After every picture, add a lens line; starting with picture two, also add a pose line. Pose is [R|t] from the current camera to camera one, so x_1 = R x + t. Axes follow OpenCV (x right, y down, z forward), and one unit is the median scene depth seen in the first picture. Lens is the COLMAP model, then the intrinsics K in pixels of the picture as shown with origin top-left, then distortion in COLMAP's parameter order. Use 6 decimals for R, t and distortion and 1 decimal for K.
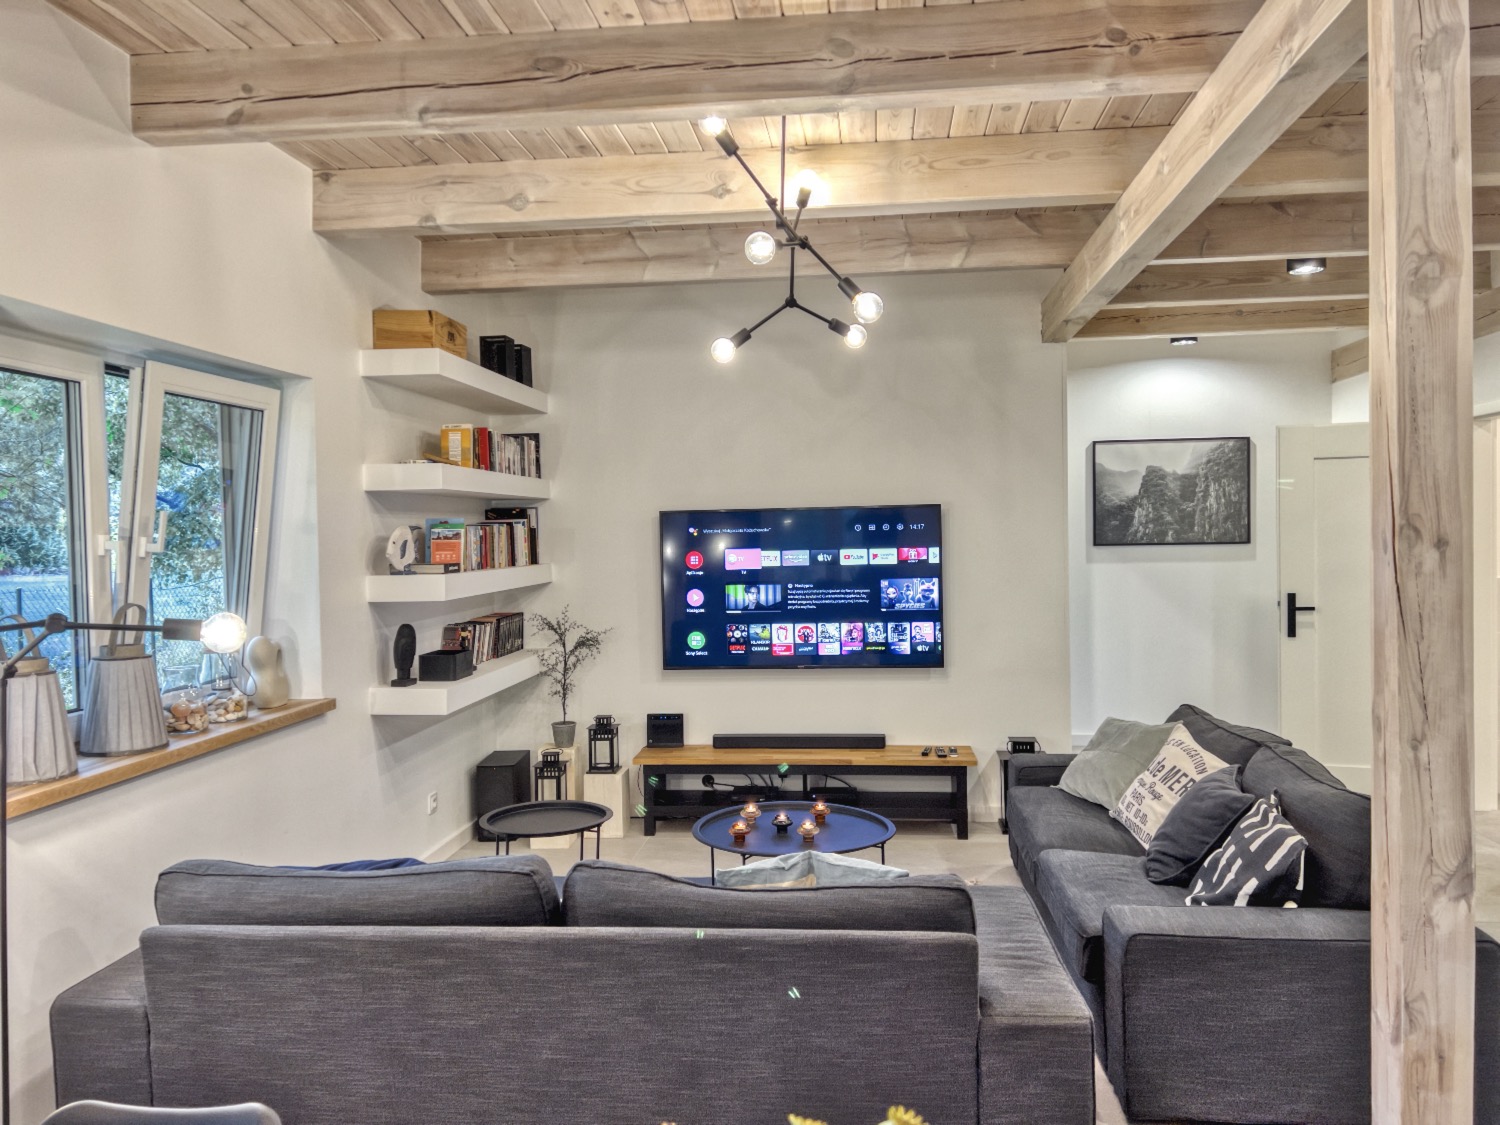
lens RADIAL K [[1070.6, 0, 771.1], [0, 1070.6, 550.9], [0, 0, 1]] dist [0.036651, -0.024236]
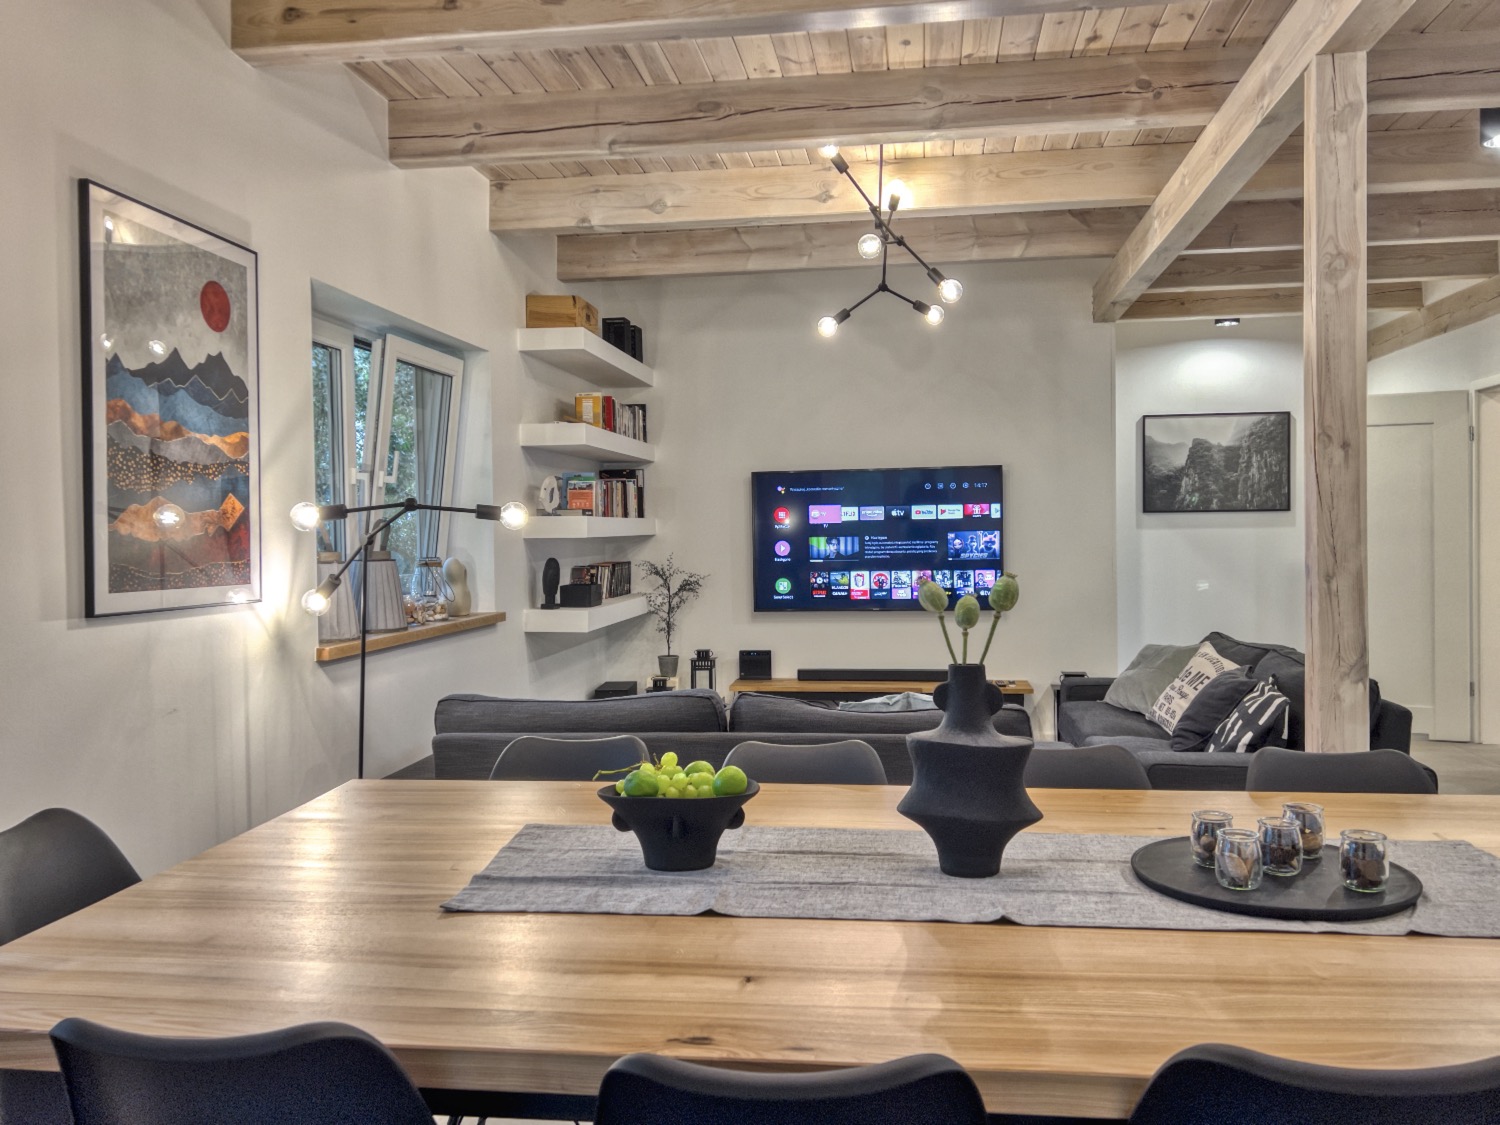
lens RADIAL K [[1119.2, 0, 778.2], [0, 1119.2, 540.7], [0, 0, 1]] dist [0.062991, -0.064228]
pose [[0.999432, 0.005714, -0.033222, -0.045549], [-0.005933, 0.999961, -0.006488, 0.054122], [0.033183, 0.006681, 0.999427, -0.231915]]
